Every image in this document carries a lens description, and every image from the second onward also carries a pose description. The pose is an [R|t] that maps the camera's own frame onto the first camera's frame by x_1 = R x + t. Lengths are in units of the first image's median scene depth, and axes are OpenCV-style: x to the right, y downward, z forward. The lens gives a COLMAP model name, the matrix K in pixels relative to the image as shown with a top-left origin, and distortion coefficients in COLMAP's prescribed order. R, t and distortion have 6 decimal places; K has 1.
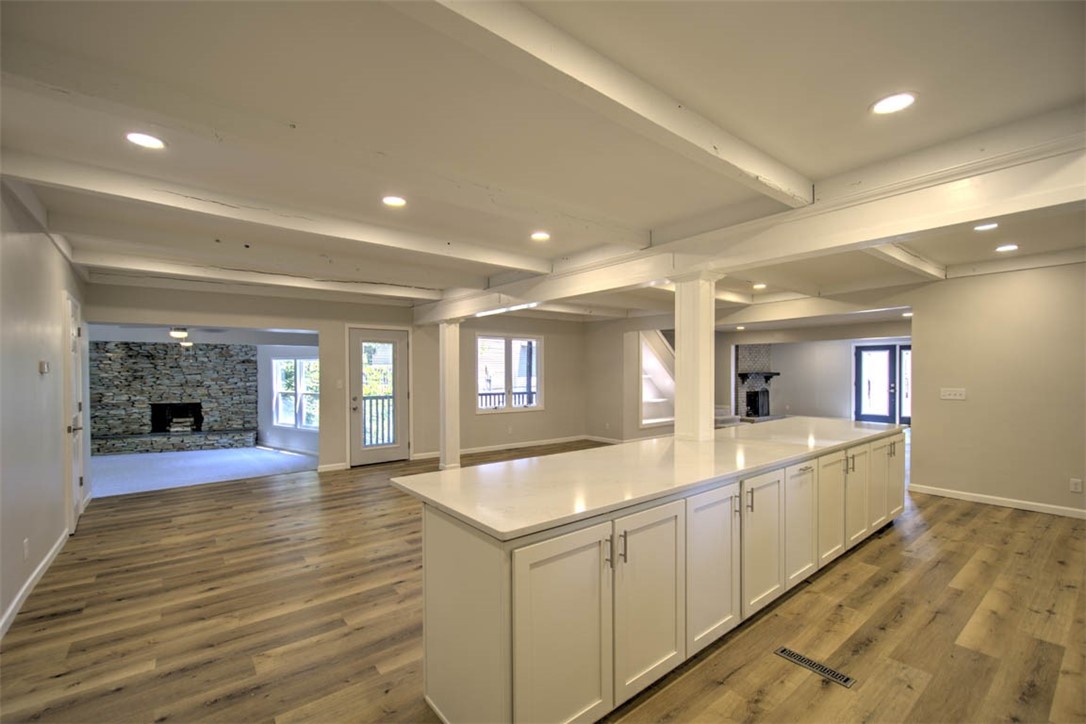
lens RADIAL K [[465.1, 0, 538.1], [0, 465.1, 371.2], [0, 0, 1]] dist [0.006767, -0.002986]
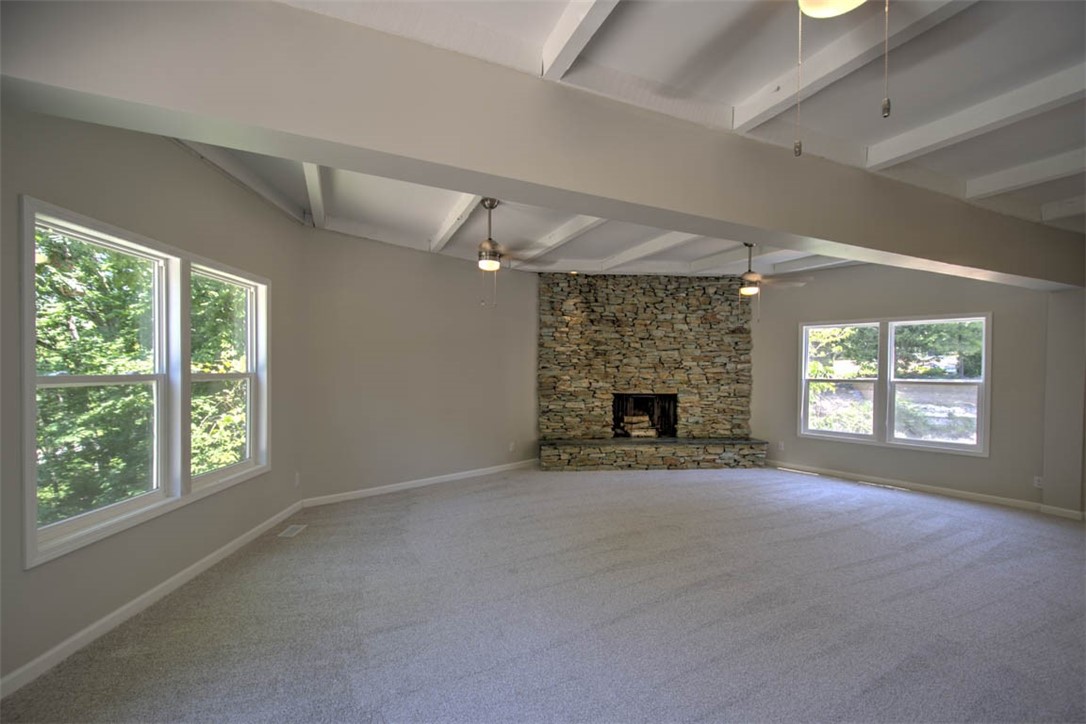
lens RADIAL K [[465.1, 0, 554.8], [0, 465.1, 379.9], [0, 0, 1]] dist [0.006767, -0.002986]
pose [[0.971754, 0.013355, -0.235618, -0.752763], [-0.011400, 0.999888, 0.009657, 0.044723], [0.235721, -0.006699, 0.971798, 0.339200]]
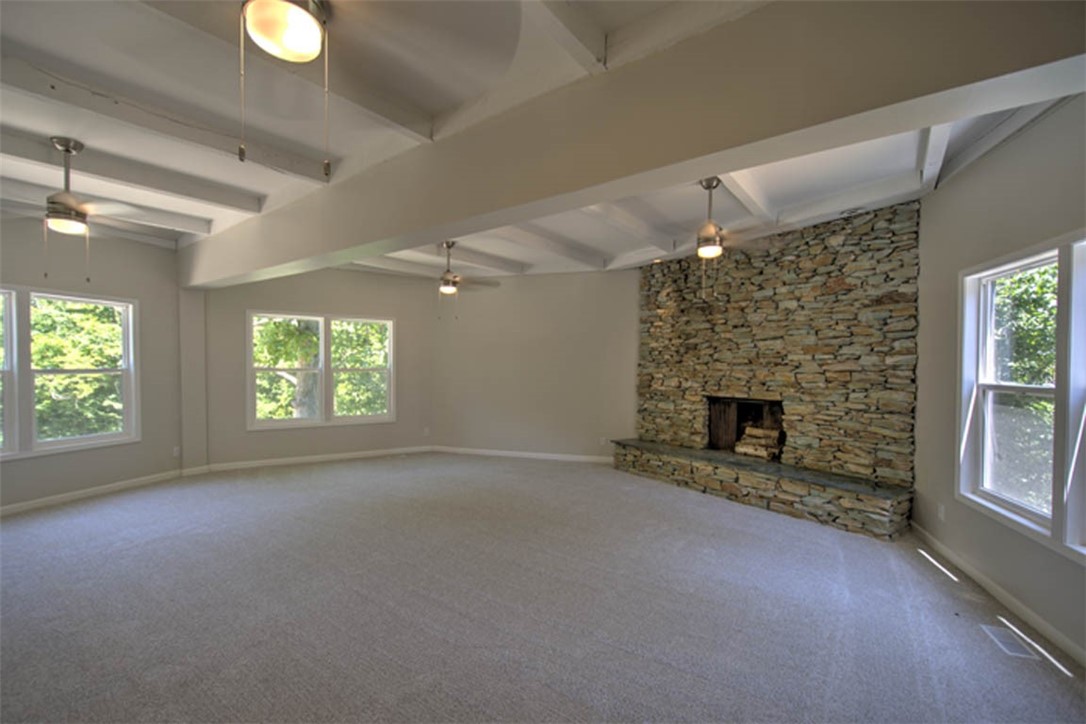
lens RADIAL K [[465.1, 0, 545.6], [0, 465.1, 375.9], [0, 0, 1]] dist [0.006767, -0.002986]
pose [[0.261483, 0.021635, -0.964966, -0.354735], [-0.018369, 0.999679, 0.017436, 0.040312], [0.965033, 0.013166, 0.261796, 0.673963]]
